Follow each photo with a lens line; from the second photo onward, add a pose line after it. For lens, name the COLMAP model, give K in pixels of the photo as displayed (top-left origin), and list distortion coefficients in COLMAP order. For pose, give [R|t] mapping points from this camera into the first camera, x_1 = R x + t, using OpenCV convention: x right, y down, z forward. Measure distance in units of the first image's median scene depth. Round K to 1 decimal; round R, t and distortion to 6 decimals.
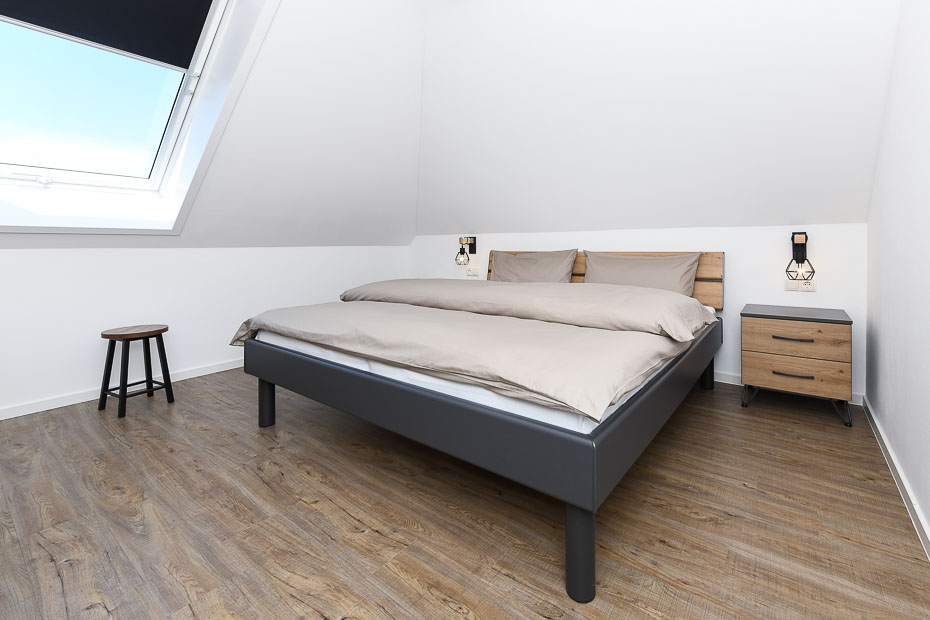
lens RADIAL K [[382.5, 0, 479.3], [0, 382.5, 241.5], [0, 0, 1]] dist [-0.000134, -0.000217]
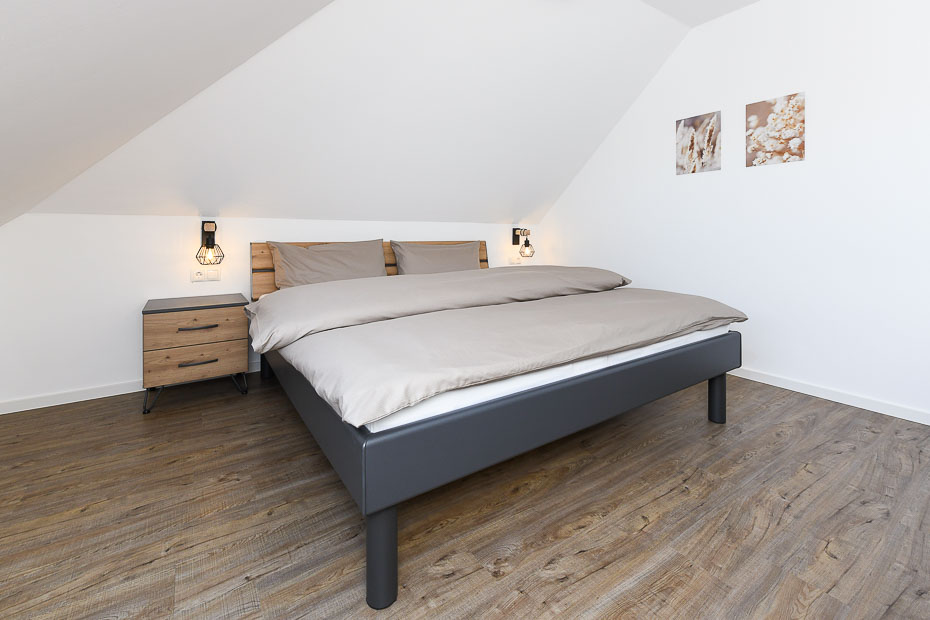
lens RADIAL K [[382.5, 0, 479.3], [0, 382.5, 241.5], [0, 0, 1]] dist [-0.000134, -0.000217]
pose [[0.371575, -0.009837, 0.928351, -1.354967], [-0.012221, 0.999805, 0.015485, 0.017977], [-0.928322, -0.017099, 0.371383, 1.000929]]
